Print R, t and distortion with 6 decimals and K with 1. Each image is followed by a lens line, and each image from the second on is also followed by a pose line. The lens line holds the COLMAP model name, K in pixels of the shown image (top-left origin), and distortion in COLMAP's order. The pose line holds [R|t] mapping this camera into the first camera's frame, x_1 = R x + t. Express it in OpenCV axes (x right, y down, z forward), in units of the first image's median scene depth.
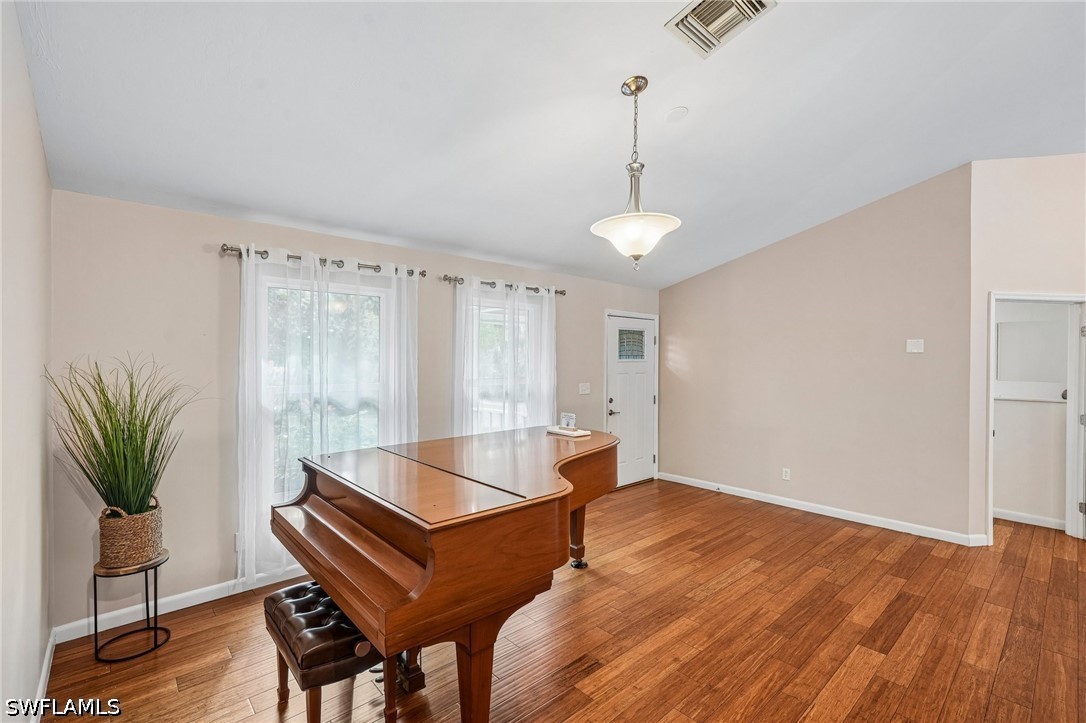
lens RADIAL K [[482.2, 0, 546.0], [0, 482.2, 359.2], [0, 0, 1]] dist [-0.005562, 0.006700]
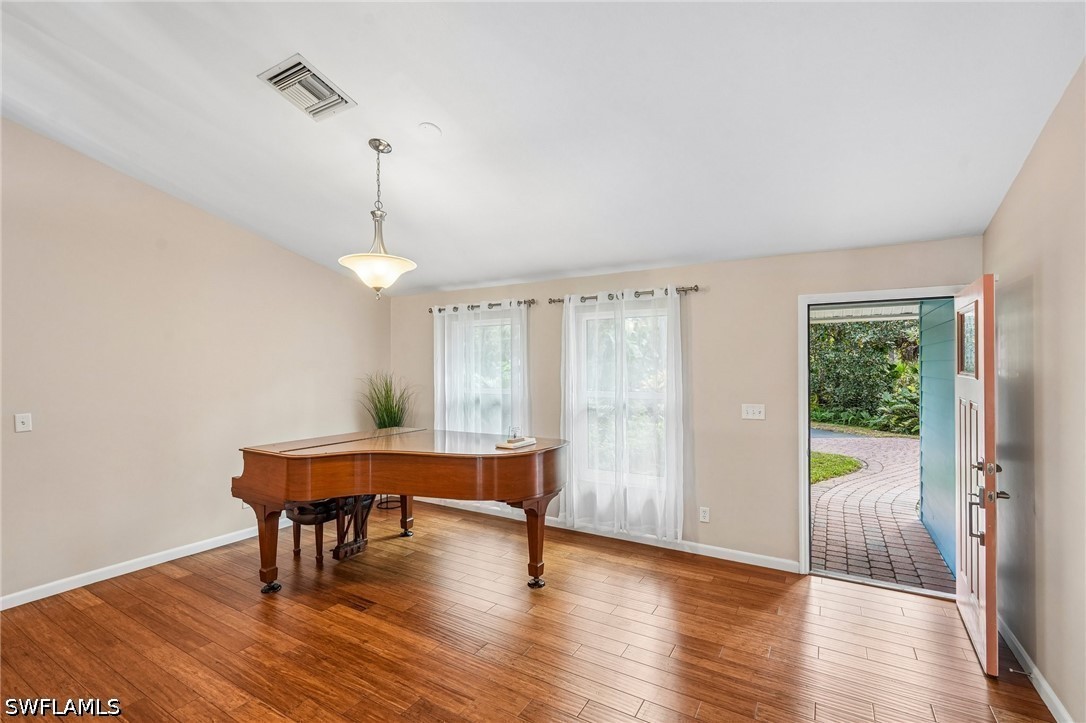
lens RADIAL K [[474.5, 0, 539.7], [0, 474.5, 363.1], [0, 0, 1]] dist [0.000549, 0.000172]
pose [[0.301242, -0.008388, -0.953511, 0.871970], [0.005433, 0.999960, -0.007081, -0.011530], [0.953532, -0.003048, 0.301276, 0.630644]]
